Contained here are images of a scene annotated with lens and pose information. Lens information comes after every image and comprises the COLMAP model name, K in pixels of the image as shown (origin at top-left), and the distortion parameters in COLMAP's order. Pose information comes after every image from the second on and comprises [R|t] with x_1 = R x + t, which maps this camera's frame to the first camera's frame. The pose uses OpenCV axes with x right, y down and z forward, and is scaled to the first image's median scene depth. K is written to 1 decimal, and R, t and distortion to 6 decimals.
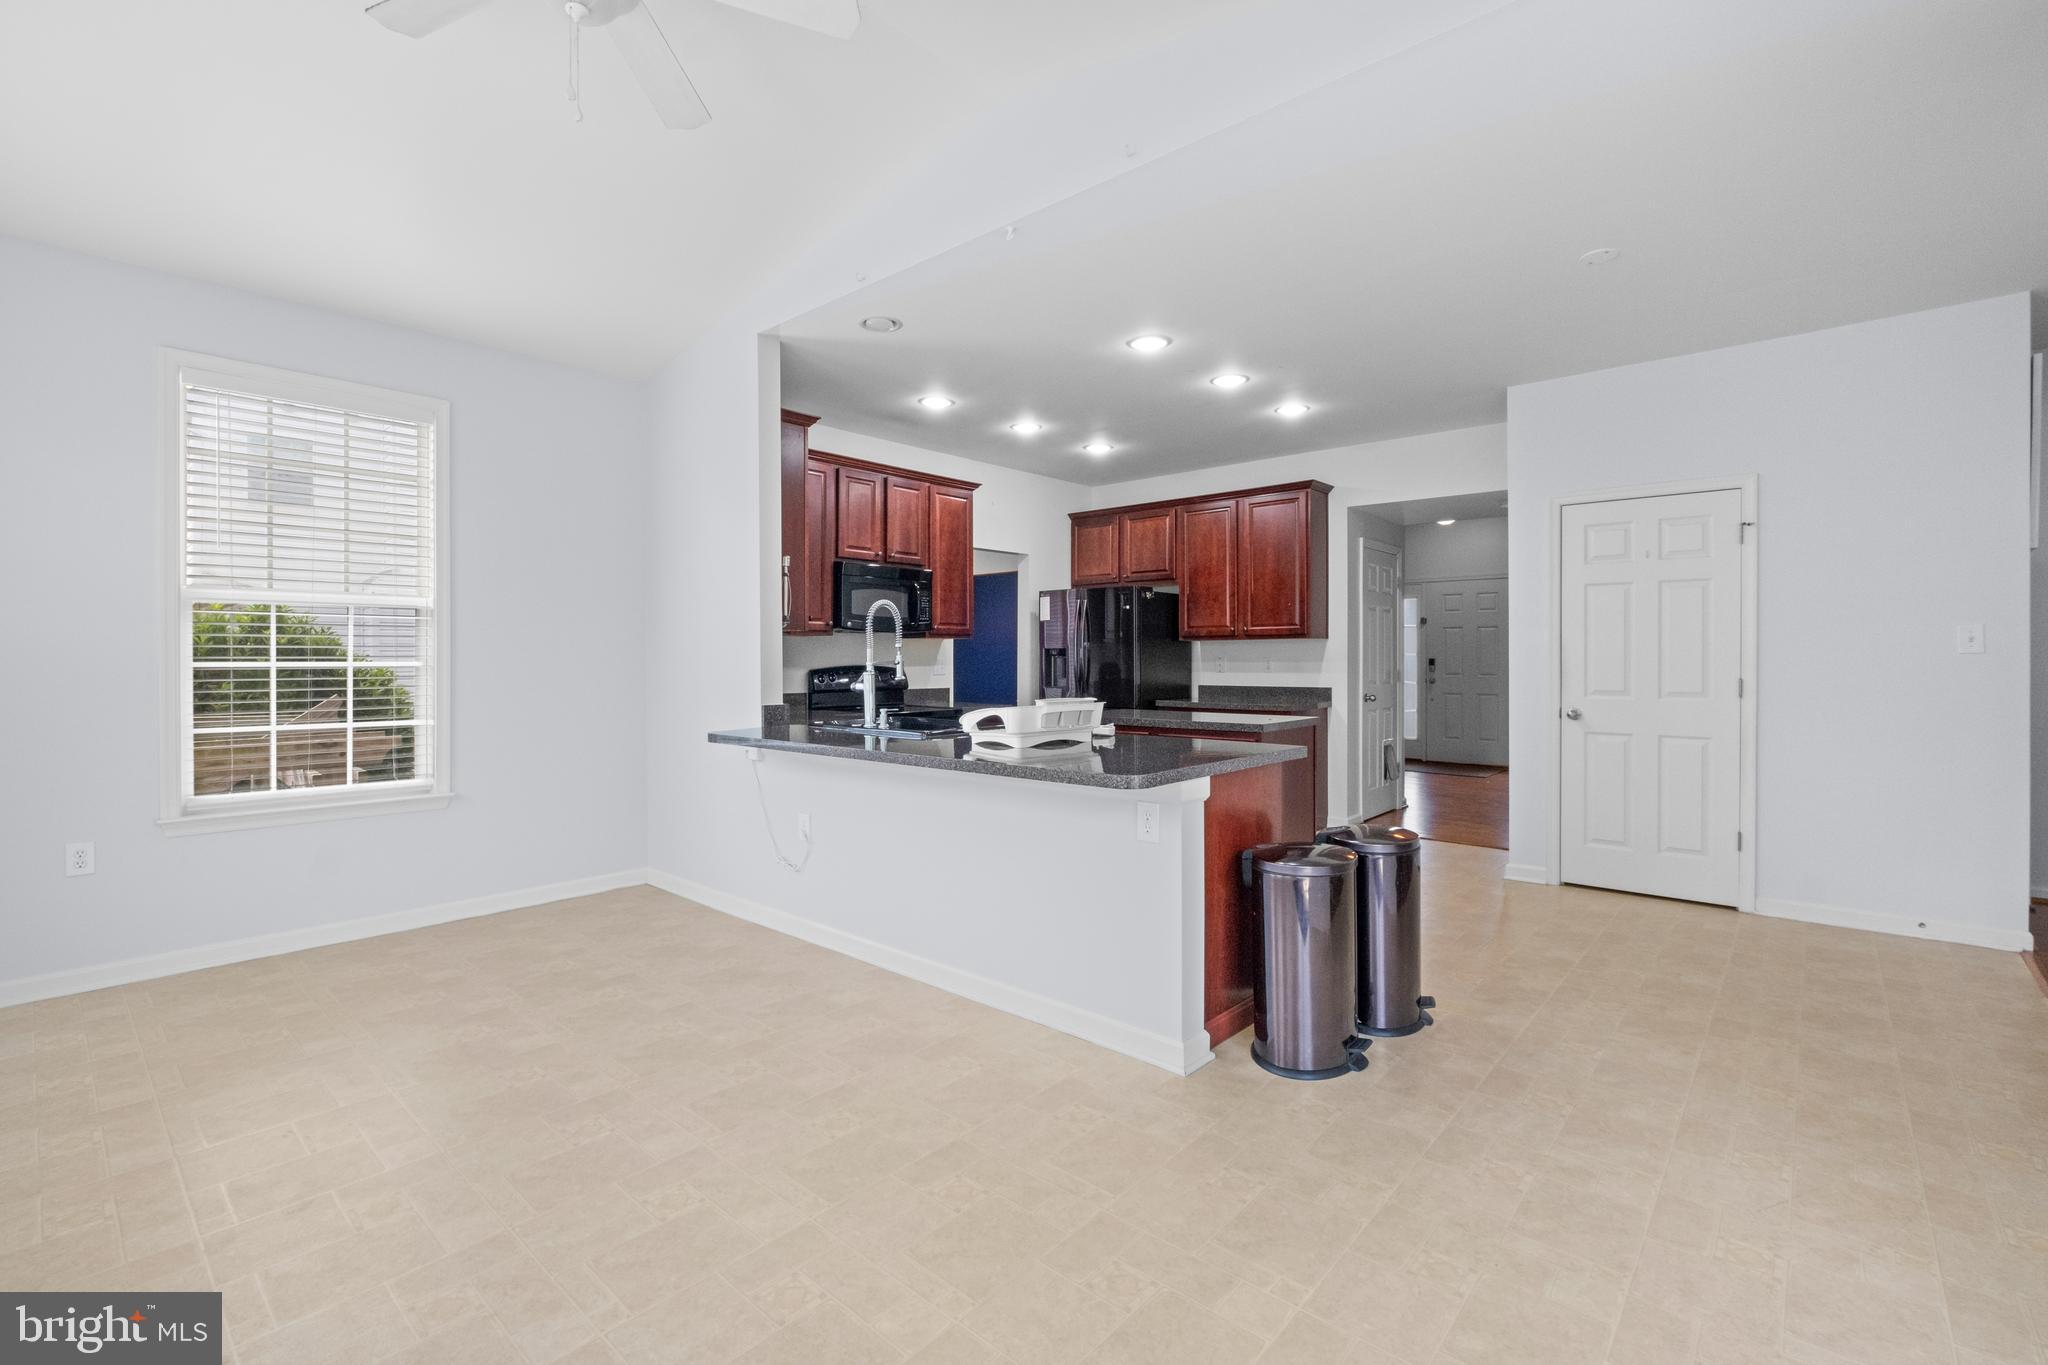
lens RADIAL K [[929.2, 0, 1030.1], [0, 929.2, 669.2], [0, 0, 1]] dist [0.001671, -0.000341]
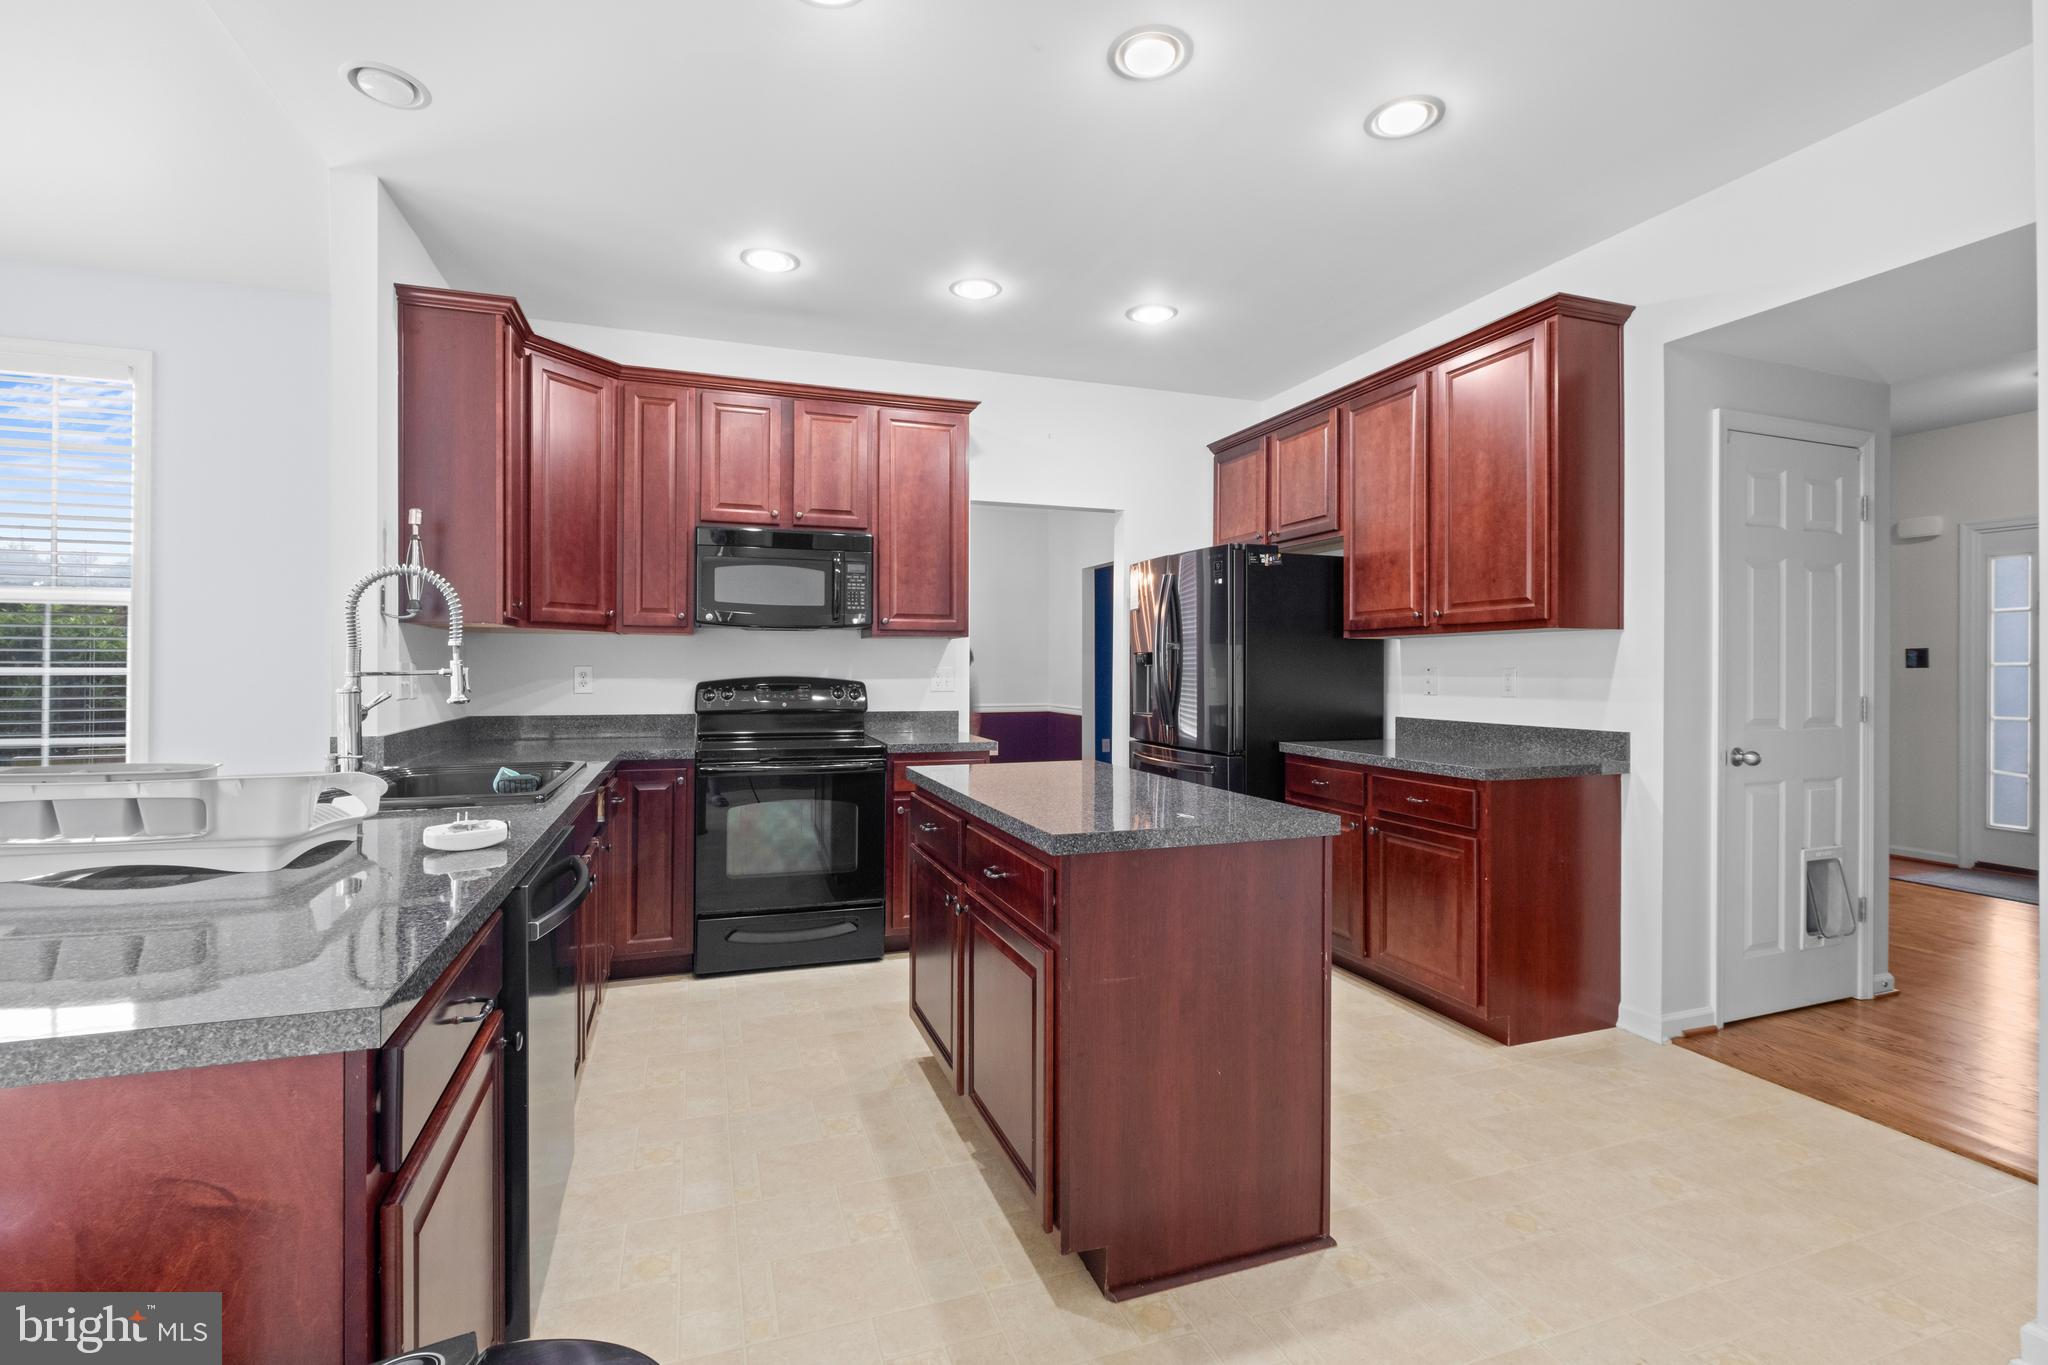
lens RADIAL K [[929.2, 0, 1023.2], [0, 929.2, 674.6], [0, 0, 1]] dist [0.001671, -0.000341]
pose [[0.866782, 0.007604, -0.498628, 0.295868], [-0.010083, 0.999947, -0.002280, -0.005494], [0.498584, 0.007004, 0.866813, 0.439367]]
